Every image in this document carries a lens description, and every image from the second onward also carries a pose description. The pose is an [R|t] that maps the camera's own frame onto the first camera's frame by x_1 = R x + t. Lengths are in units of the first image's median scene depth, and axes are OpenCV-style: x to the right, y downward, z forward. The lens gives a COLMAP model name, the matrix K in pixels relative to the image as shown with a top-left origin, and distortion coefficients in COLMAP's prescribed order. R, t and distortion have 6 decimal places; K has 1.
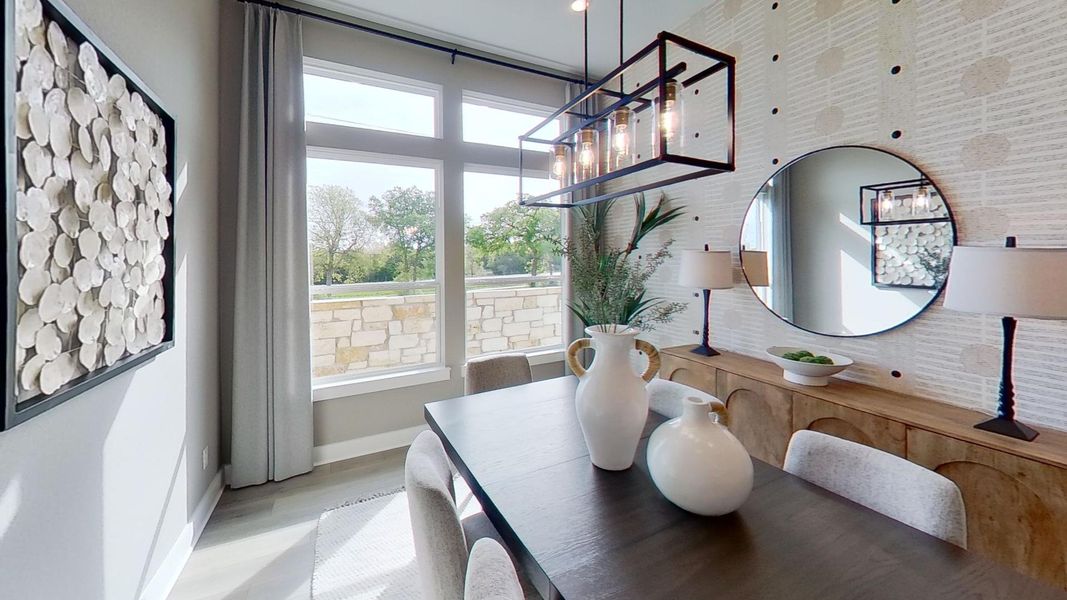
lens RADIAL K [[379.8, 0, 534.0], [0, 379.8, 273.3], [0, 0, 1]] dist [0.000208, -0.000035]
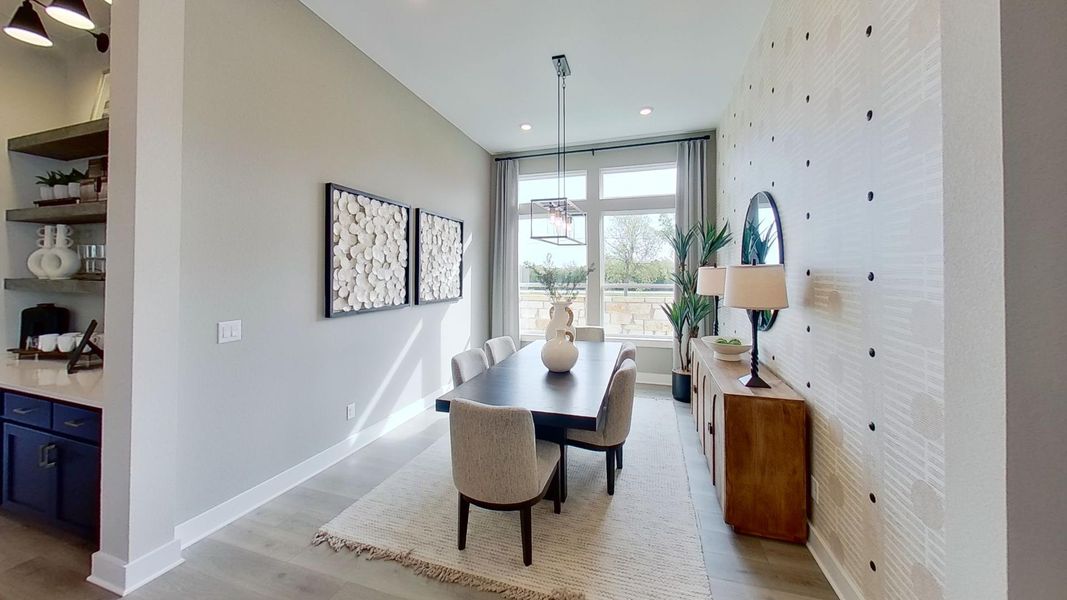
lens RADIAL K [[379.8, 0, 534.0], [0, 379.8, 273.3], [0, 0, 1]] dist [0.000208, -0.000035]
pose [[0.703199, 0.030862, -0.710323, 1.620769], [-0.050561, 0.998699, -0.006662, -0.008718], [0.709193, 0.040599, 0.703845, -0.715687]]
